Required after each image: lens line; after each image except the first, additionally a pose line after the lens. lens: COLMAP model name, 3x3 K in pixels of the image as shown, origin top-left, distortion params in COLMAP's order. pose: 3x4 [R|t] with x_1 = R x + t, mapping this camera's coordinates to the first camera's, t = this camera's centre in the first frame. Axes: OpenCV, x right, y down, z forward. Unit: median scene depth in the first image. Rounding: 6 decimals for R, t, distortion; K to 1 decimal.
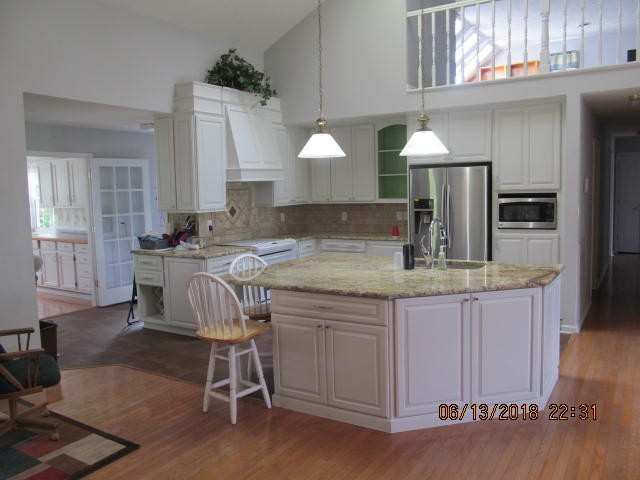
lens RADIAL K [[525.8, 0, 319.4], [0, 525.8, 239.8], [0, 0, 1]] dist [-0.041358, 0.007922]
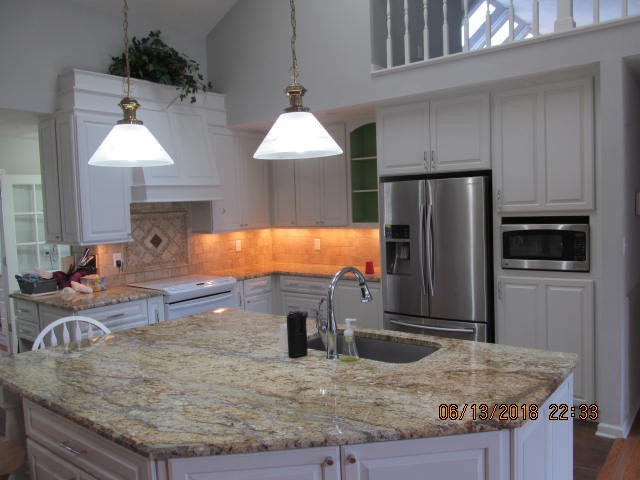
lens RADIAL K [[525.8, 0, 320.3], [0, 525.8, 239.4], [0, 0, 1]] dist [-0.041358, 0.007922]
pose [[0.993241, -0.001570, -0.116060, 0.182592], [-0.001849, 0.999568, -0.029345, -0.037997], [0.116056, 0.029361, 0.992809, 0.297489]]
